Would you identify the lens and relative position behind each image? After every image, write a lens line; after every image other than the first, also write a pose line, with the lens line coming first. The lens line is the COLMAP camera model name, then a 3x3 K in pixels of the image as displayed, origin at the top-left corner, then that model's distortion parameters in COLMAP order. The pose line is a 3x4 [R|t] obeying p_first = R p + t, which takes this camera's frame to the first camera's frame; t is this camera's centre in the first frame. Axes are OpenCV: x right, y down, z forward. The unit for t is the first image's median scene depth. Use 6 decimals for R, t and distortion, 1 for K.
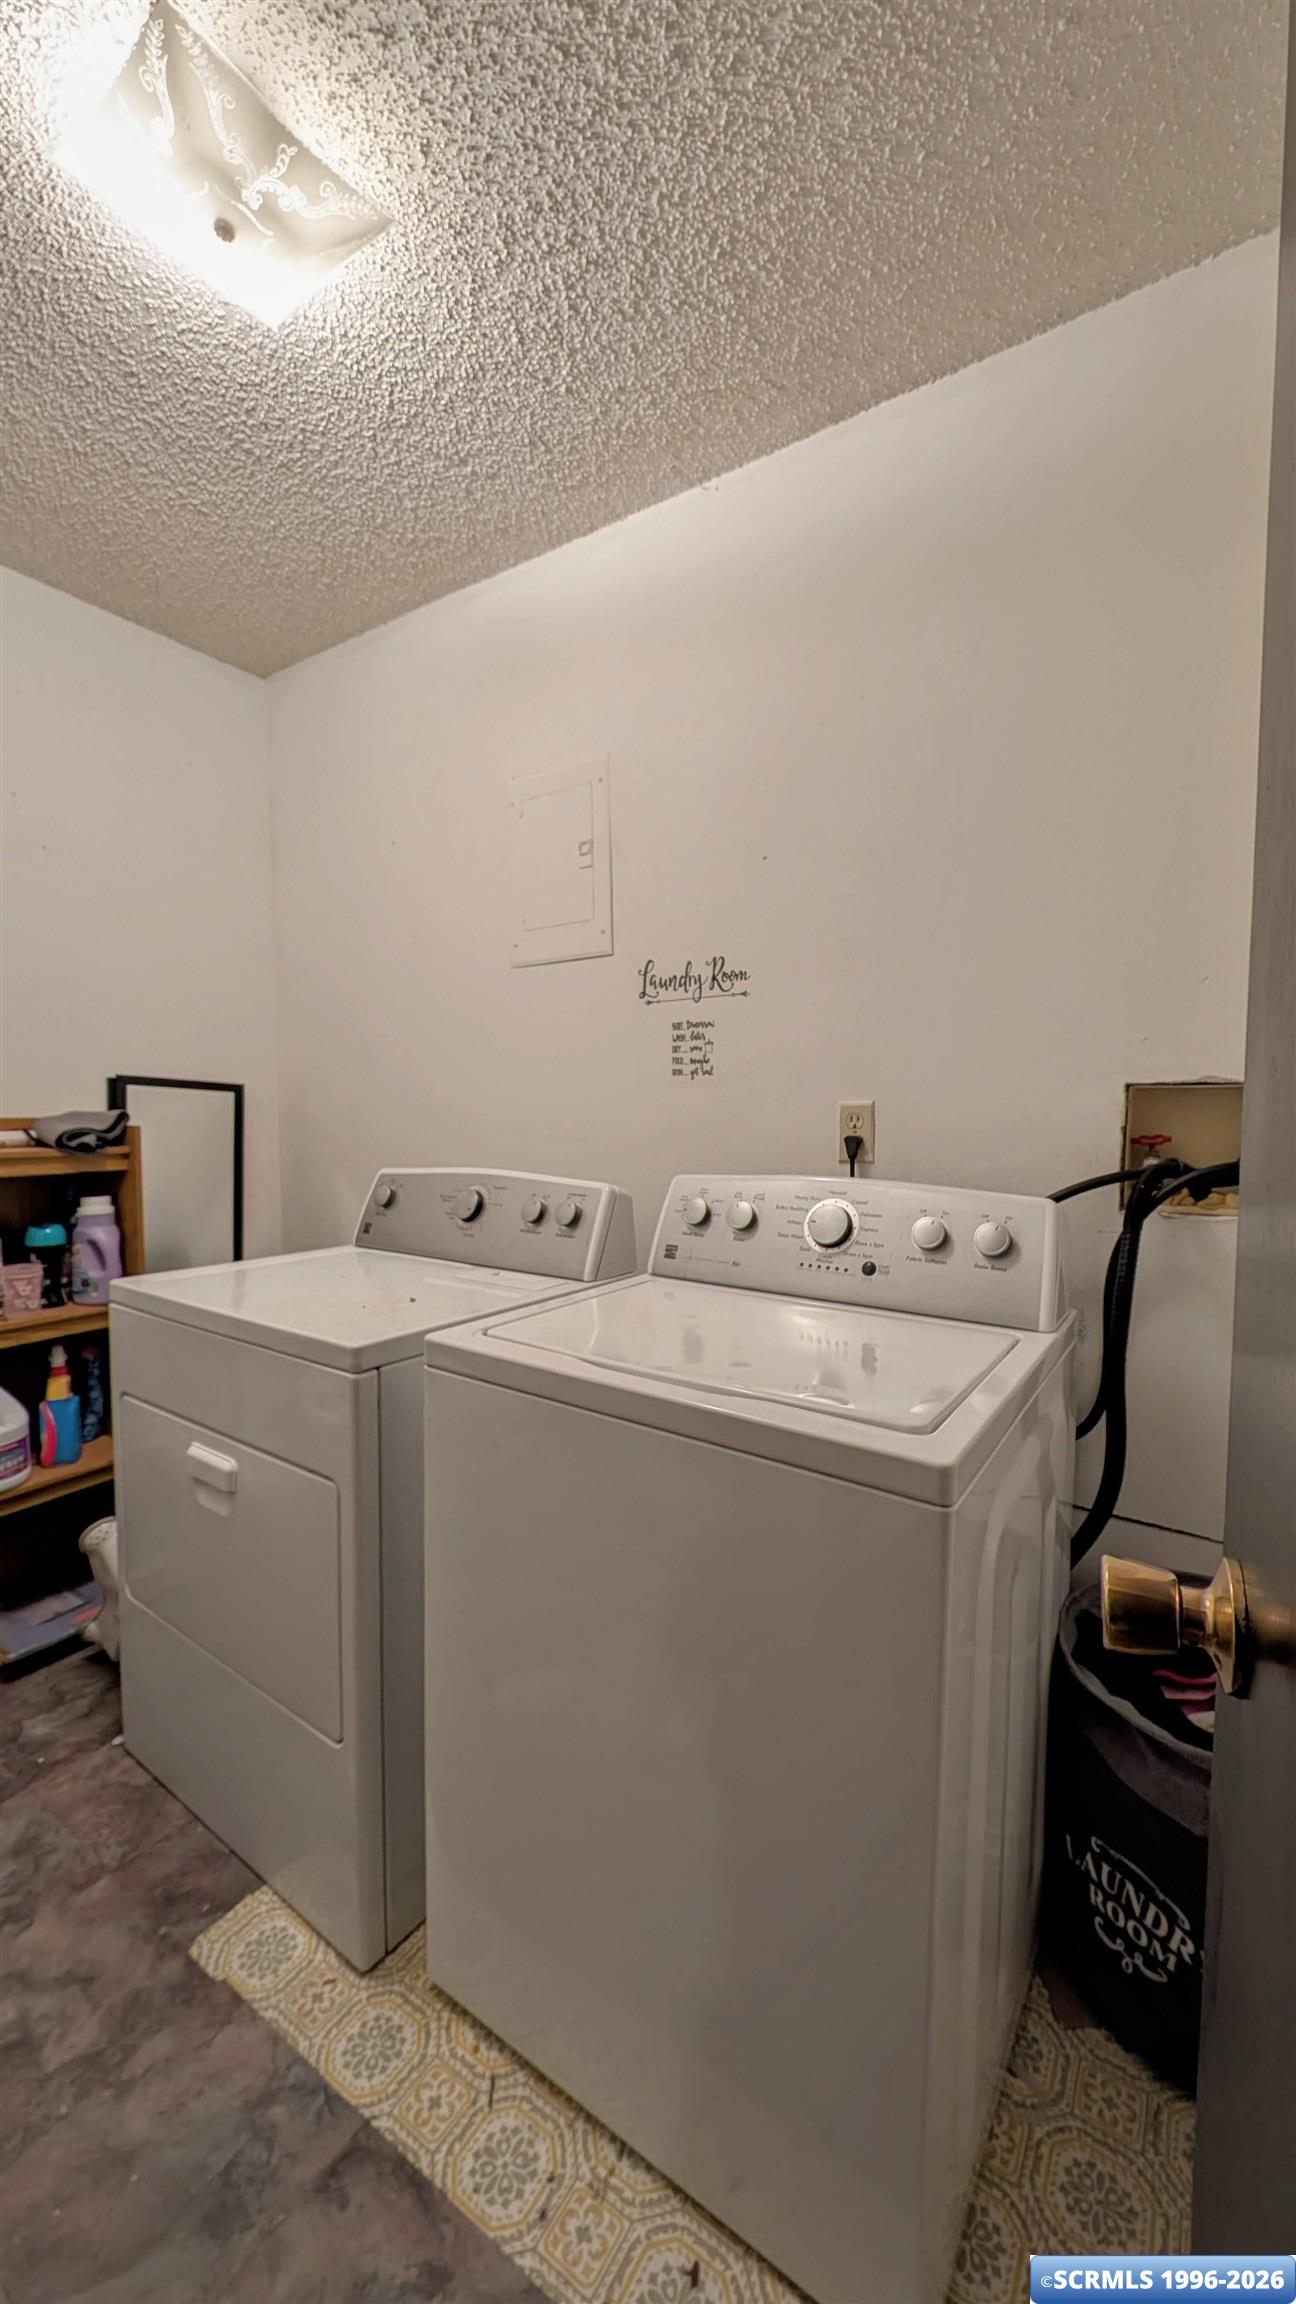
lens RADIAL K [[855.8, 0, 644.5], [0, 855.8, 1156.7], [0, 0, 1]] dist [0.007128, -0.003638]
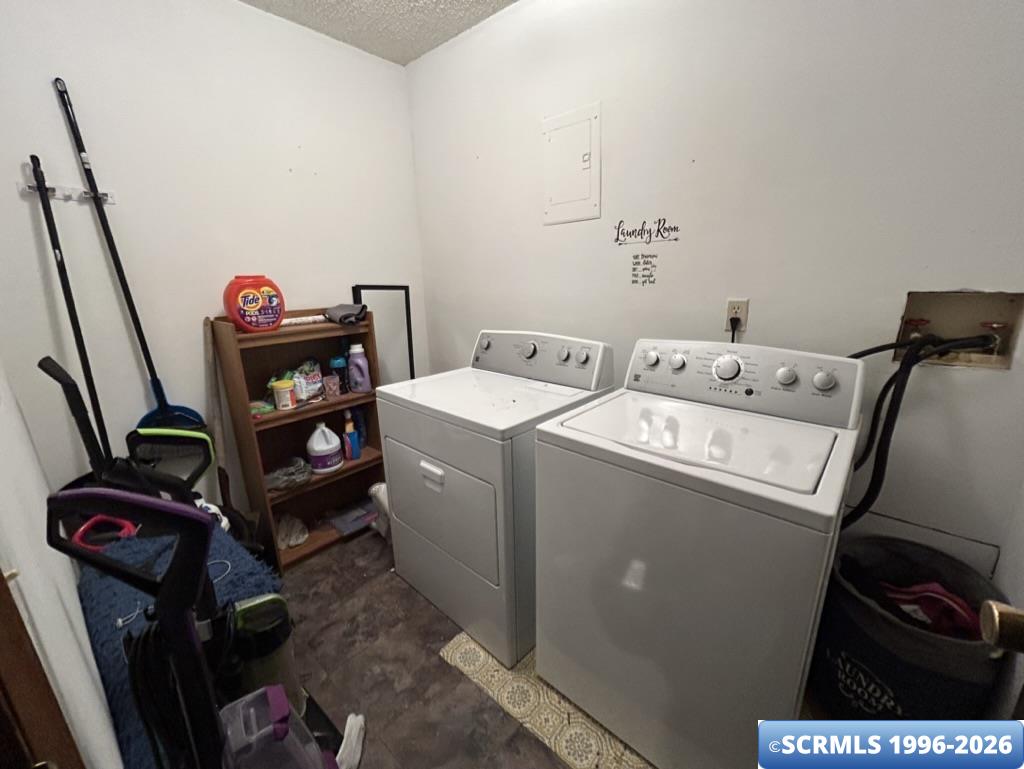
lens RADIAL K [[413.3, 0, 512.5], [0, 413.3, 384.8], [0, 0, 1]] dist [0.002661, -0.001296]
pose [[0.990966, 0.007643, -0.133898, -0.146553], [0.019651, 0.979326, 0.201332, -0.085248], [0.132668, -0.202144, 0.970328, 0.004931]]
